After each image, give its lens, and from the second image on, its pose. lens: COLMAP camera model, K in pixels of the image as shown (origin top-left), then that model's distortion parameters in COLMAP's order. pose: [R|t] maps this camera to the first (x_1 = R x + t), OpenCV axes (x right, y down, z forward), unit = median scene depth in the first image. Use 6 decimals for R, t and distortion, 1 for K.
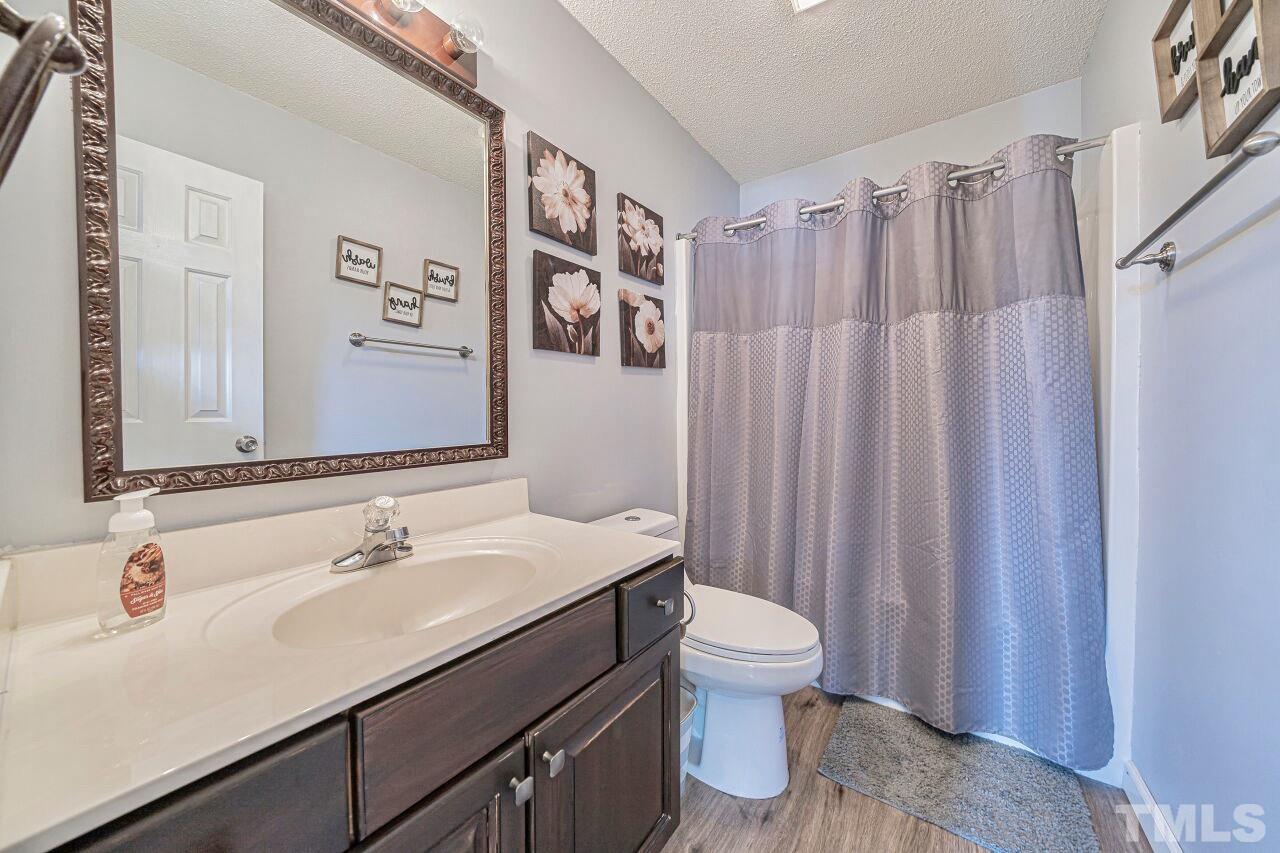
lens RADIAL K [[444.4, 0, 638.0], [0, 444.4, 415.0], [0, 0, 1]] dist [-0.014653, 0.002862]
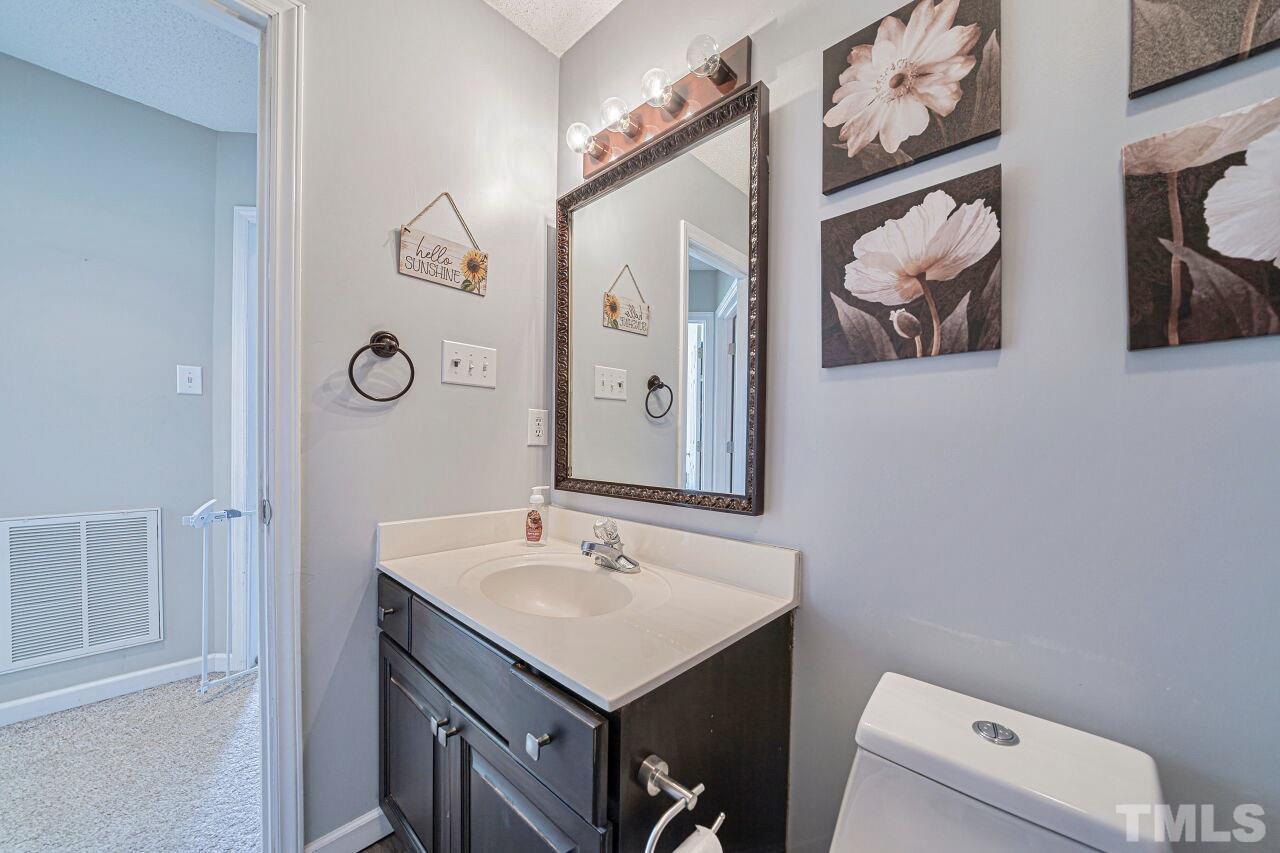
lens RADIAL K [[469.4, 0, 637.4], [0, 469.4, 438.7], [0, 0, 1]] dist [-0.002717, -0.000098]
pose [[-0.121816, 0.004638, -0.992542, 0.470541], [-0.021121, 0.999751, 0.007264, -0.036676], [0.992328, 0.021848, -0.121688, 0.741113]]
